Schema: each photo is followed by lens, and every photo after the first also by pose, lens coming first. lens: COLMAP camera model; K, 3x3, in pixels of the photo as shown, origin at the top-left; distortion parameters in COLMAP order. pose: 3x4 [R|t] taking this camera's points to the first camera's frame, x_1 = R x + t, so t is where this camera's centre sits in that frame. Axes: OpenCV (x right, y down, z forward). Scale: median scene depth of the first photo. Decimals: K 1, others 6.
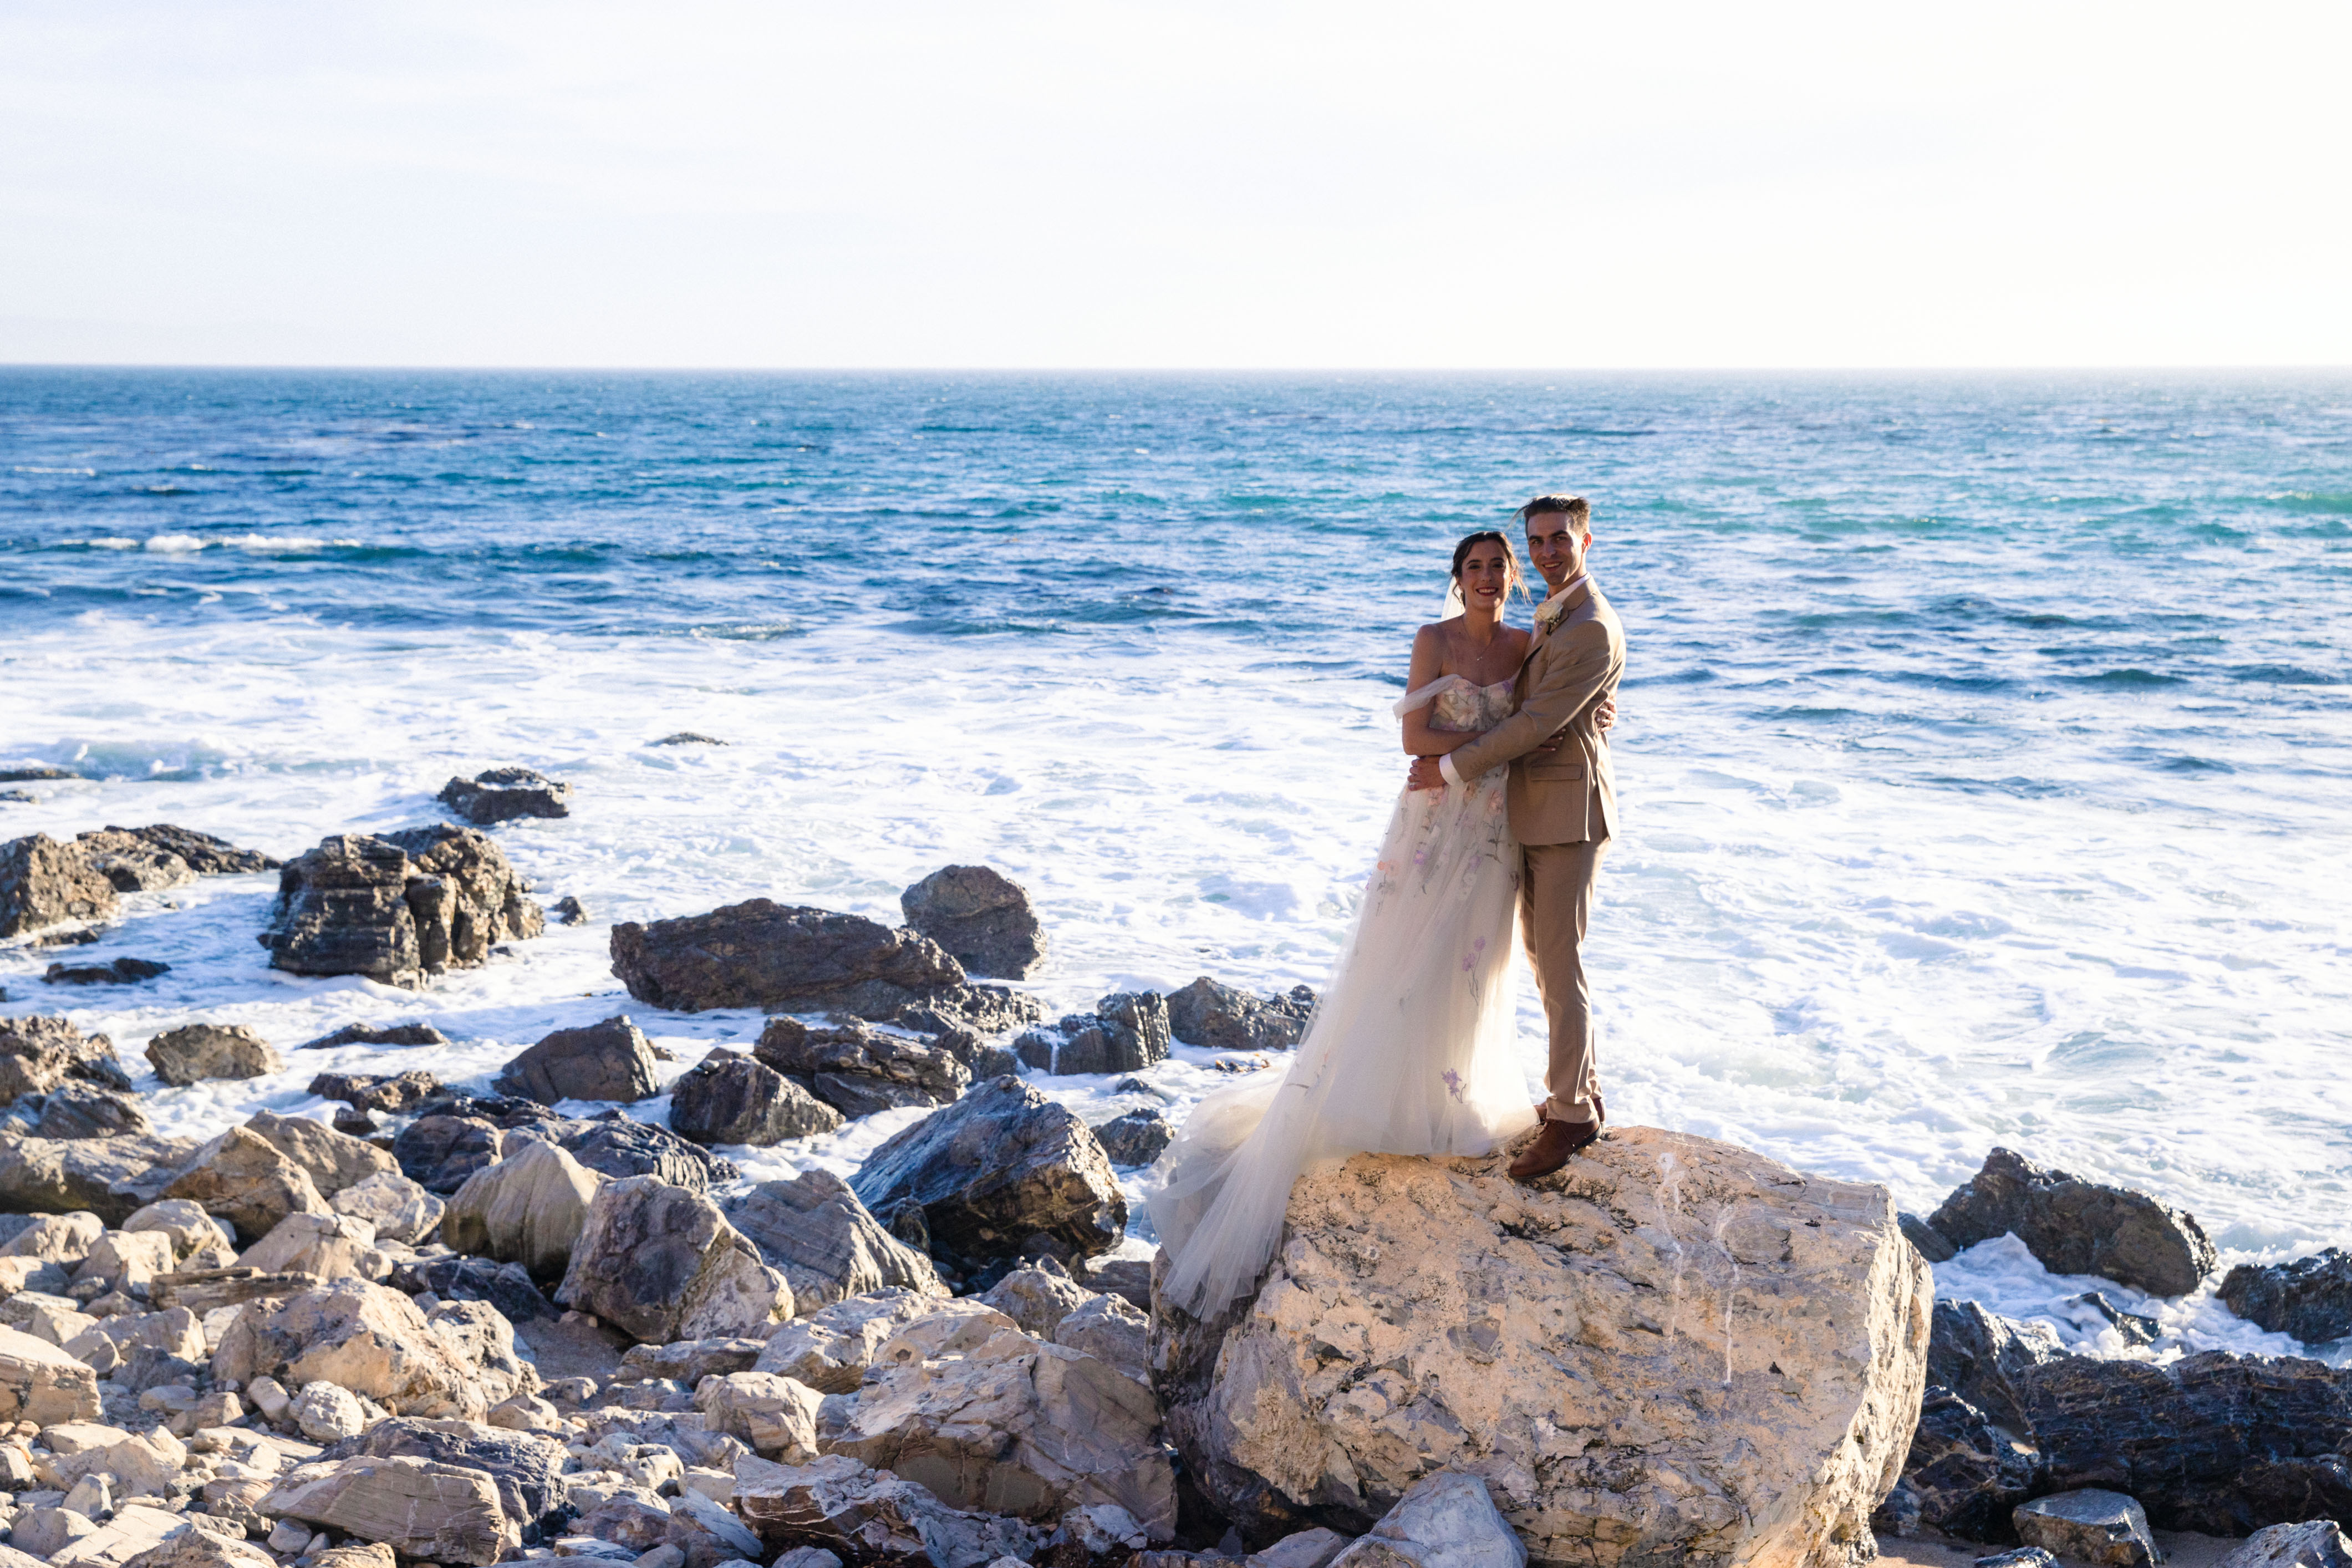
lens RADIAL K [[3059.6, 0, 1176.0], [0, 3059.6, 784.0], [0, 0, 1]] dist [0.034110, 0.337757]
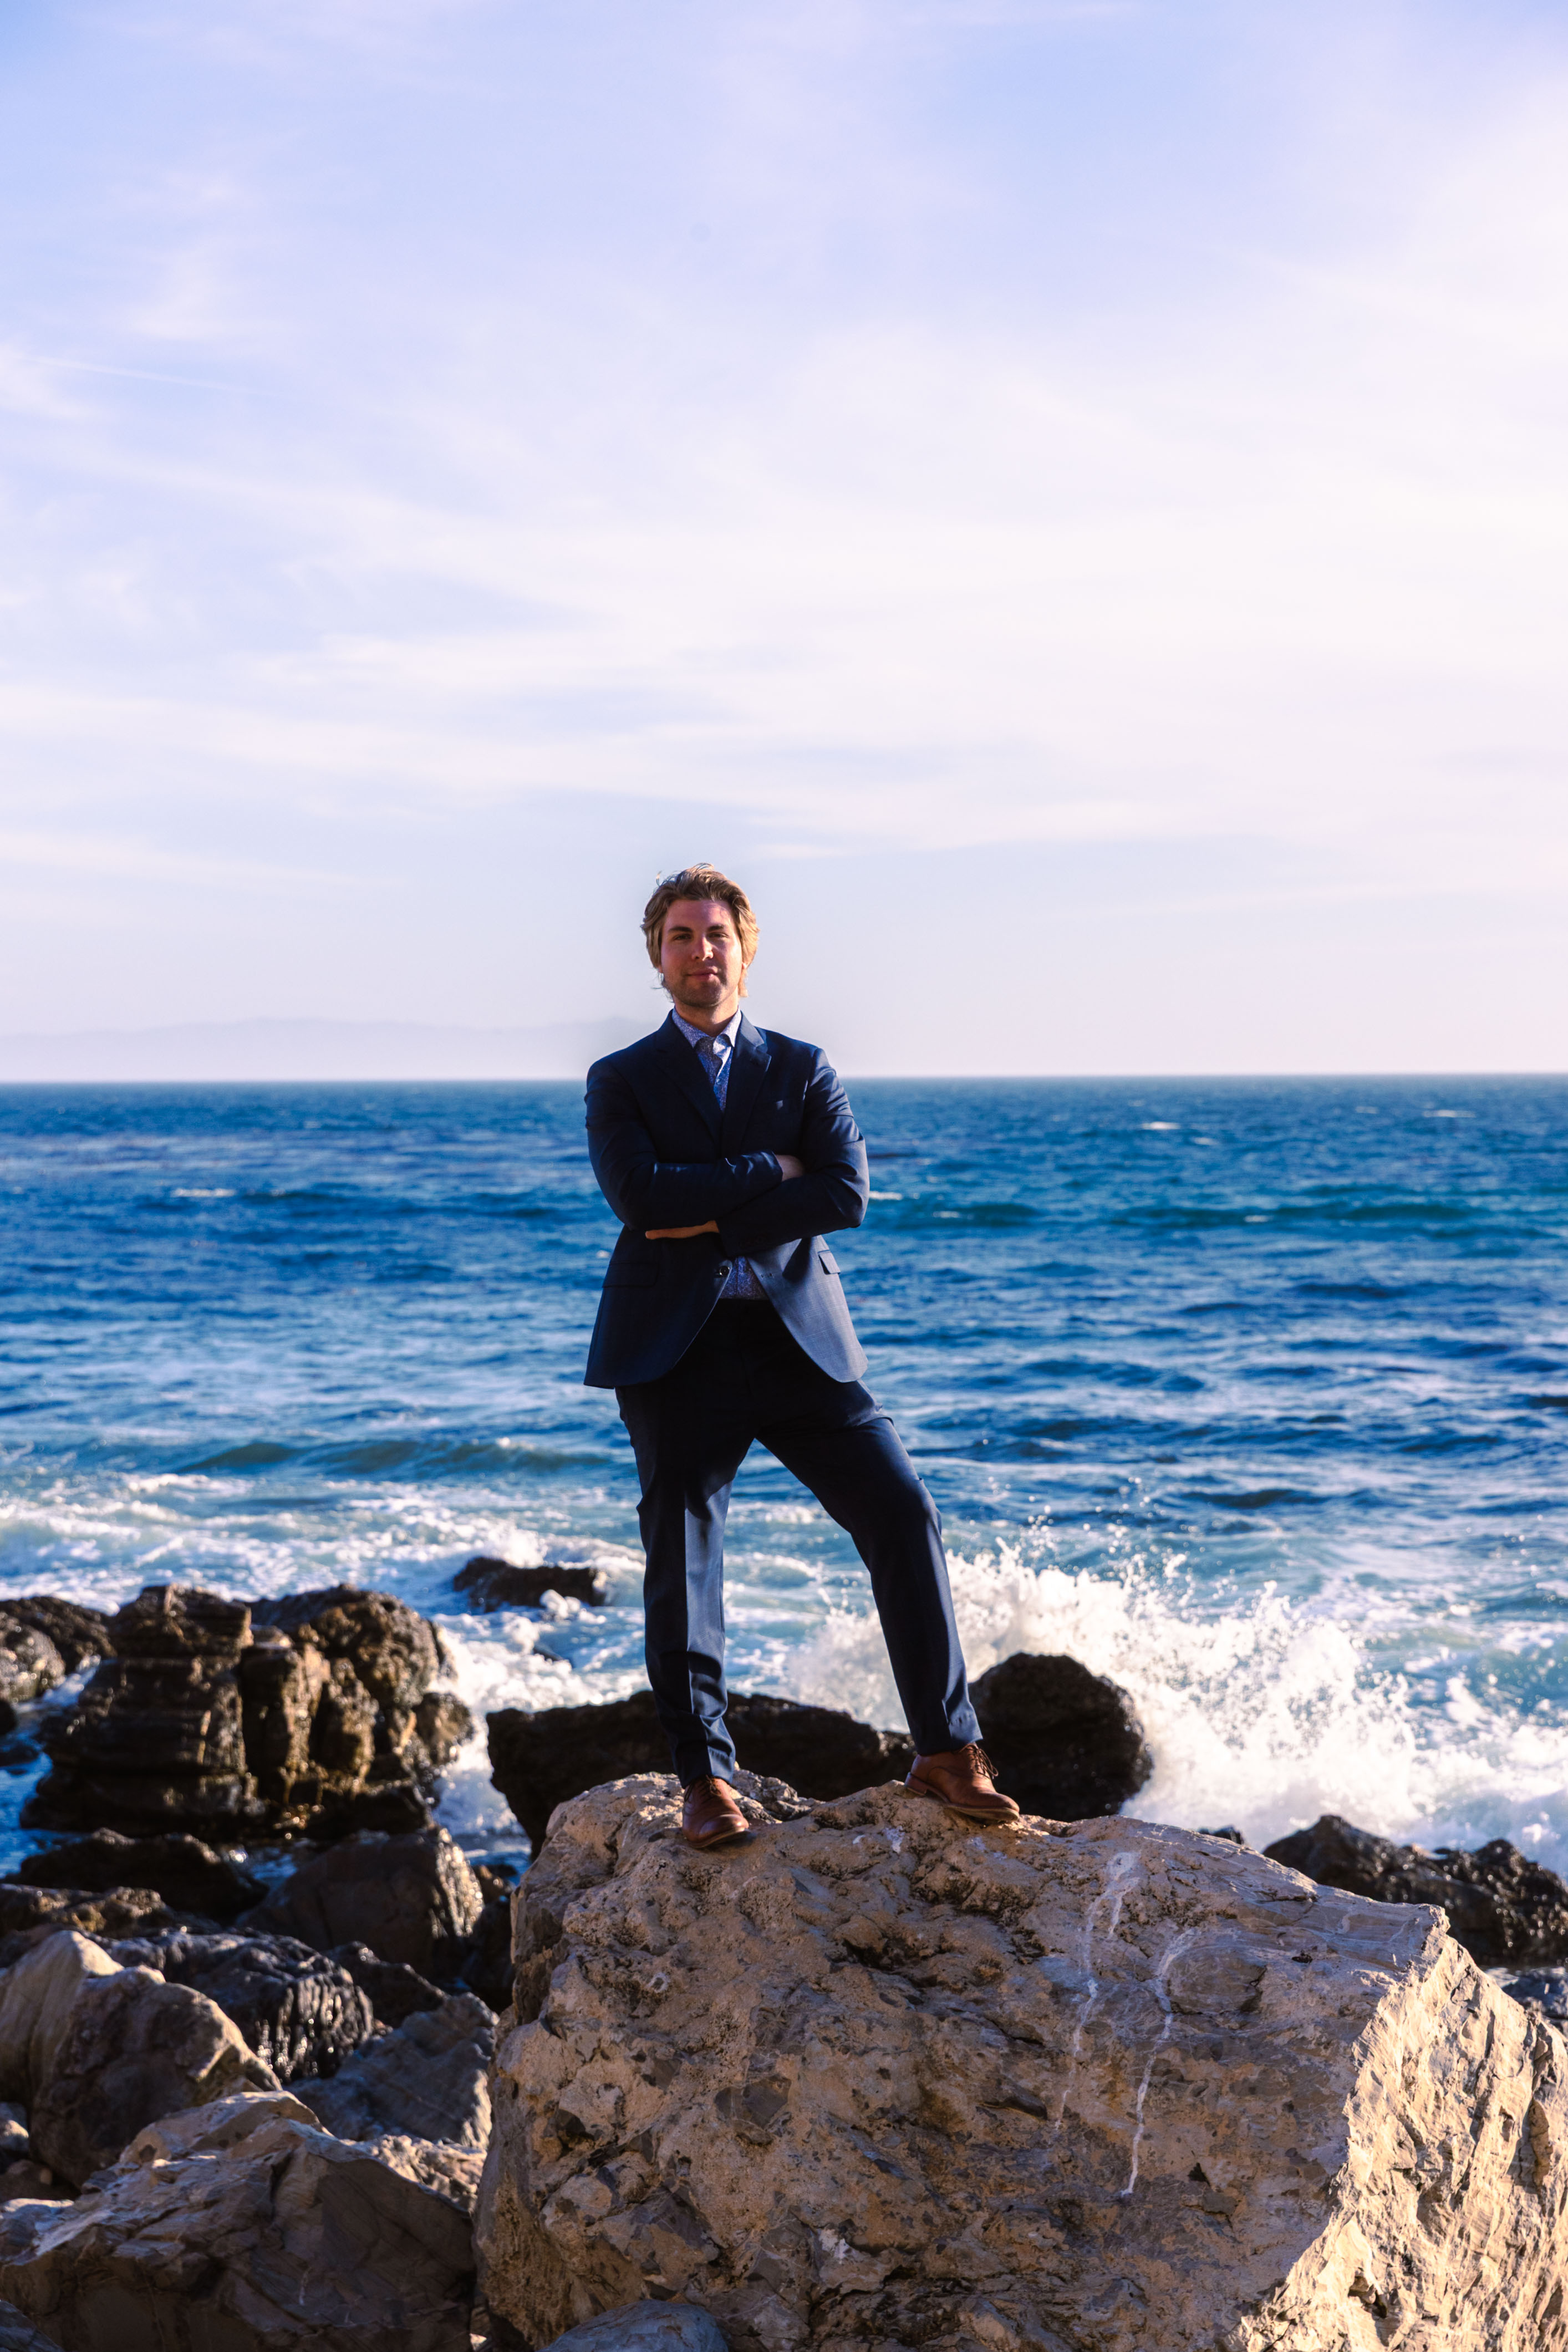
lens RADIAL K [[4483.2, 0, 784.0], [0, 4483.2, 1176.0], [0, 0, 1]] dist [0.052993, 0.153859]
pose [[0.968945, -0.002150, -0.247266, 0.312464], [-0.025673, 0.993683, -0.109246, 0.080963], [0.245939, 0.112202, 0.962769, 0.053099]]
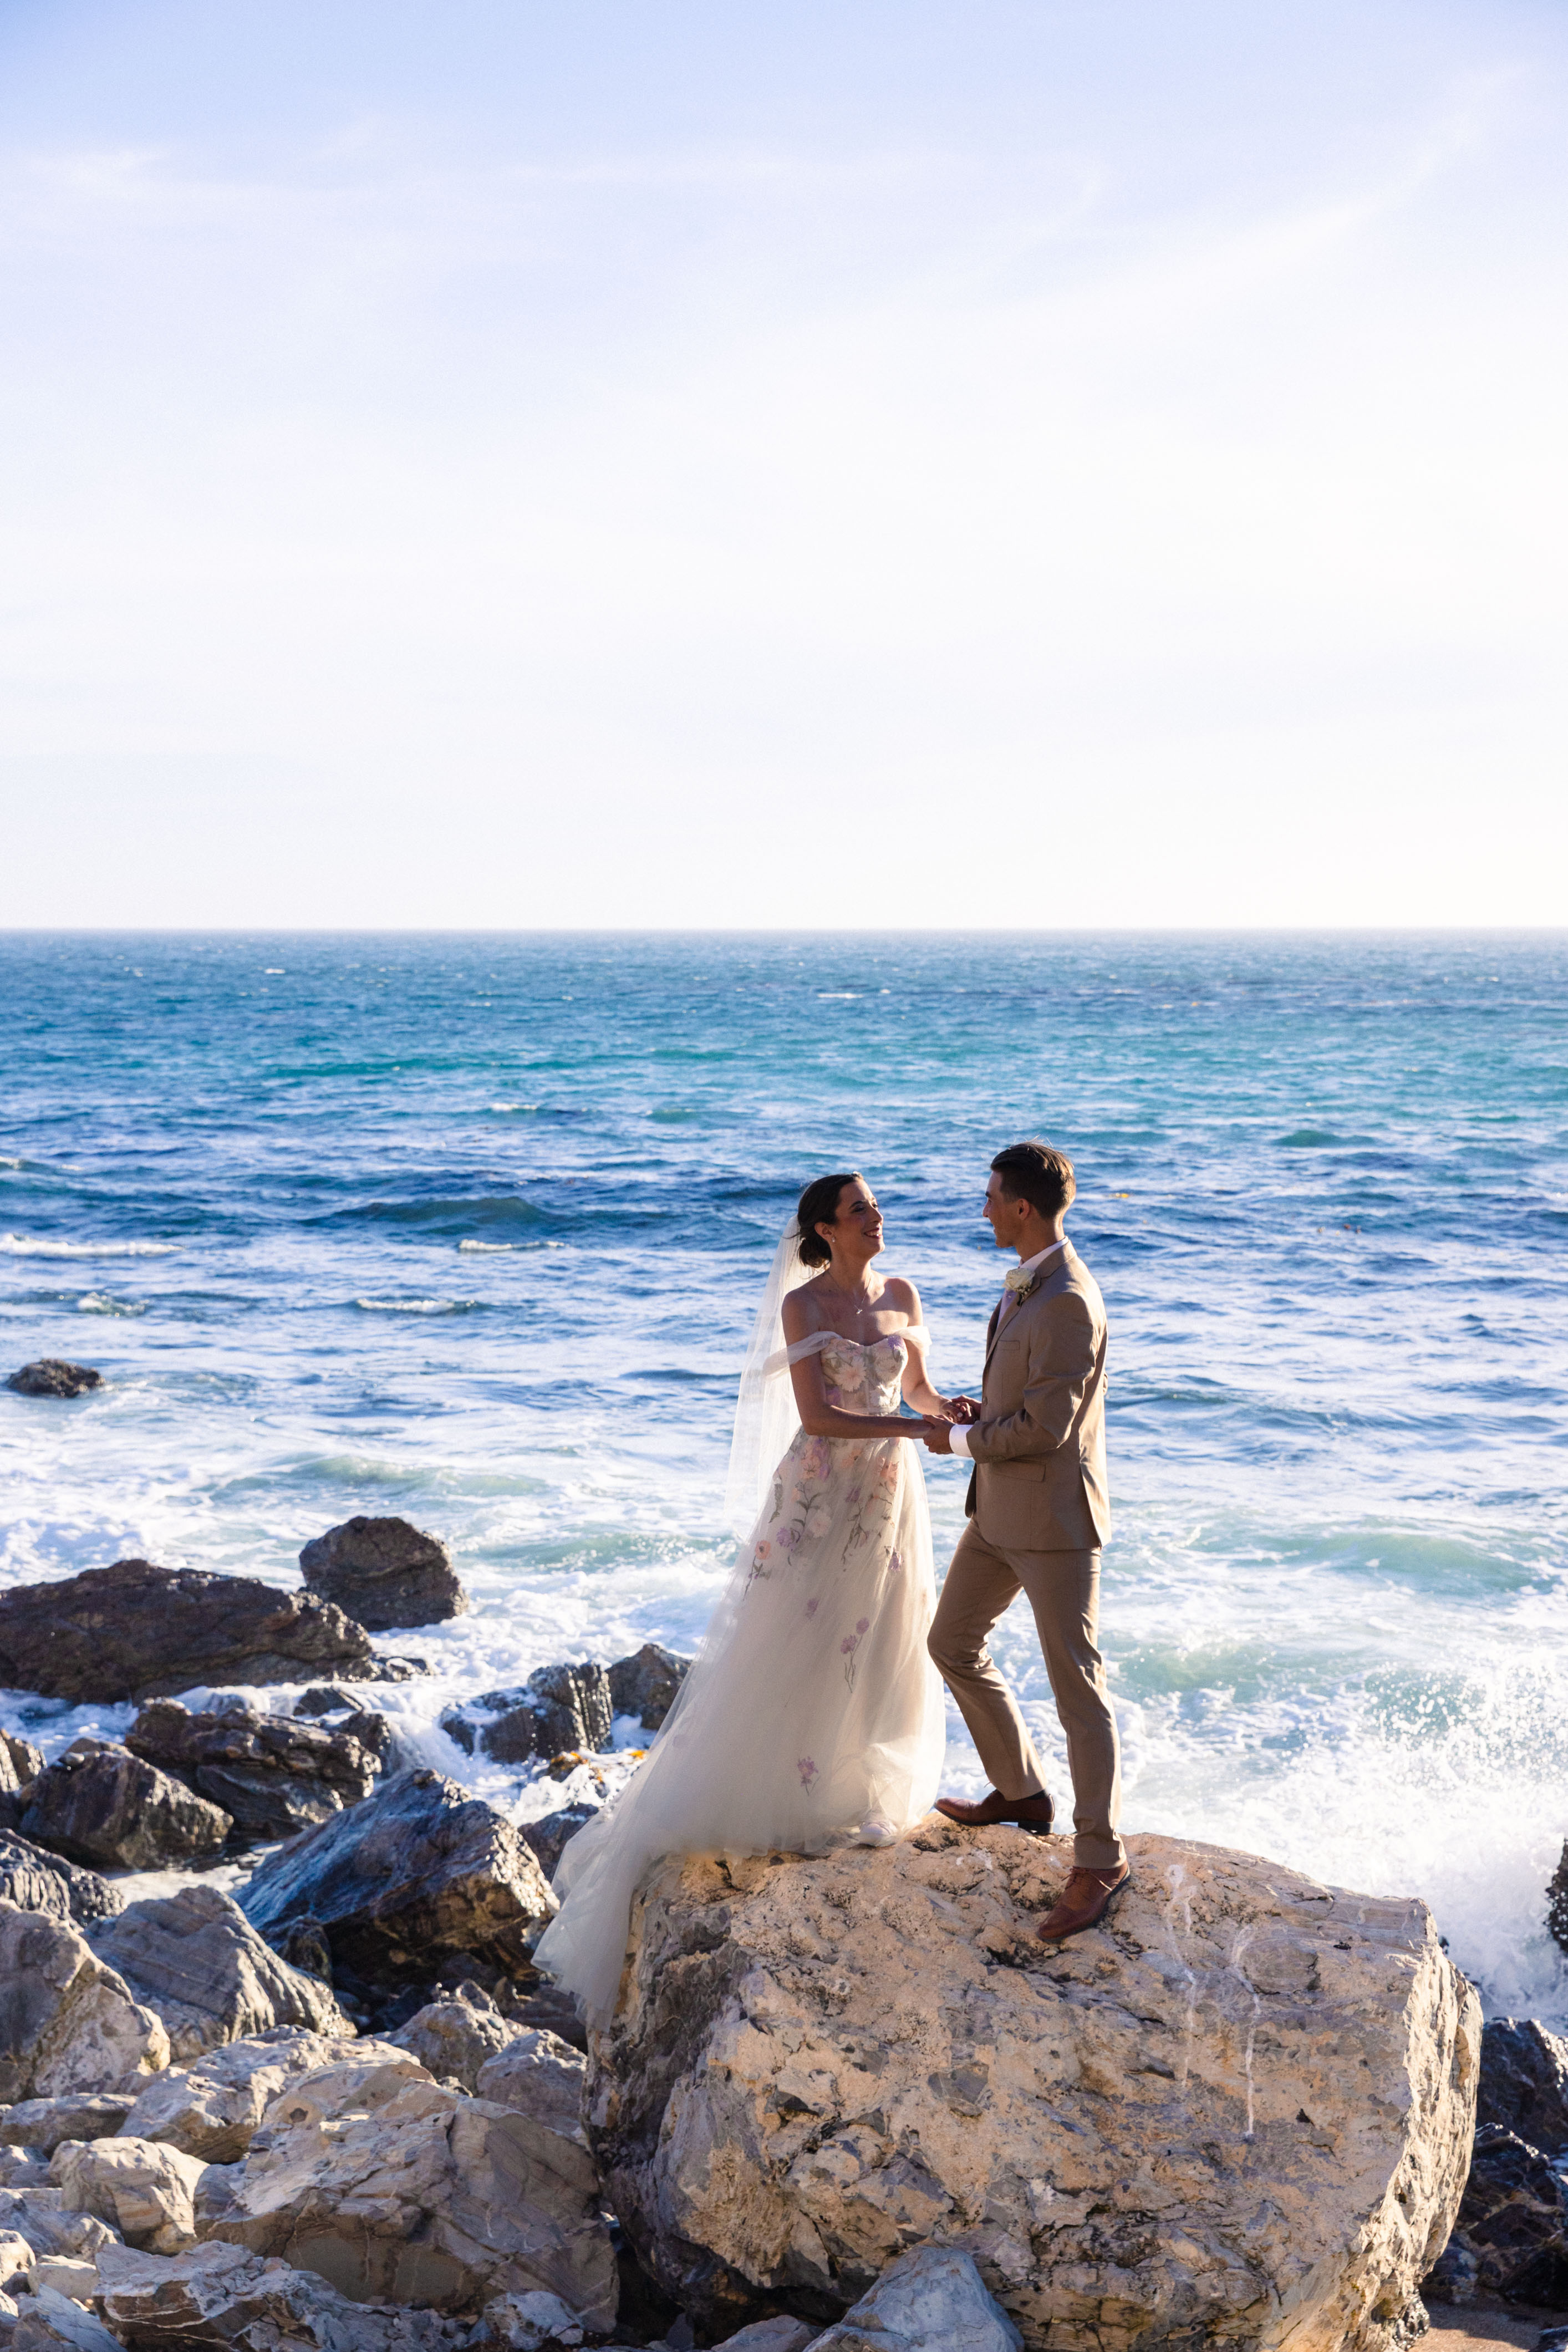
lens RADIAL K [[3516.7, 0, 784.0], [0, 3516.7, 1176.0], [0, 0, 1]] dist [0.068708, 0.350202]
pose [[0.998882, -0.005226, 0.046992, 0.001641], [0.008246, 0.997896, -0.064314, -0.011645], [-0.046557, 0.064630, 0.996823, -0.013603]]
